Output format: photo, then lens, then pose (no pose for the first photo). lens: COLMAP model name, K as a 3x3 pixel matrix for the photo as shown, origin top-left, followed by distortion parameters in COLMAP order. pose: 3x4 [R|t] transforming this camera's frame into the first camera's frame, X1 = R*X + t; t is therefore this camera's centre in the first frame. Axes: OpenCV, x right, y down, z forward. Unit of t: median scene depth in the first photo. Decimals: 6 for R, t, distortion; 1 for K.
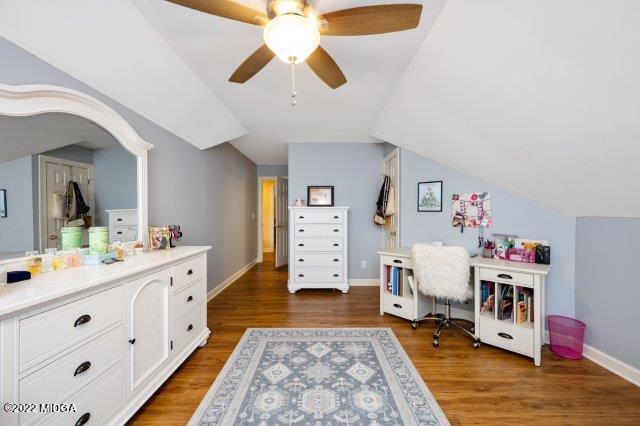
lens RADIAL K [[253.6, 0, 321.1], [0, 253.6, 213.5], [0, 0, 1]] dist [-0.002671, -0.000374]
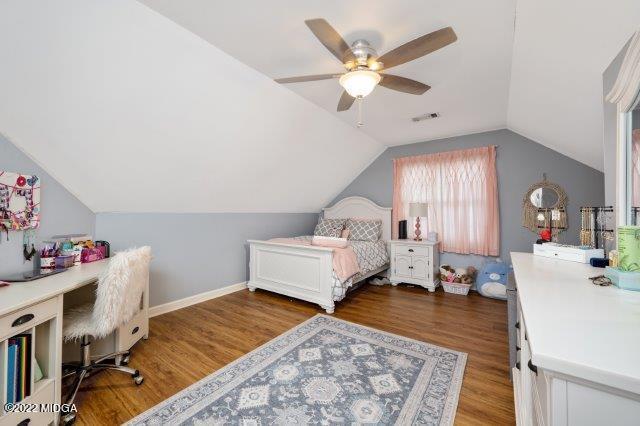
lens RADIAL K [[253.6, 0, 320.6], [0, 253.6, 210.0], [0, 0, 1]] dist [-0.002671, -0.000374]
pose [[-0.818653, 0.006364, 0.574253, -0.528594], [0.001822, 0.999962, -0.008484, 0.017768], [-0.574286, -0.005899, -0.818634, 1.632107]]
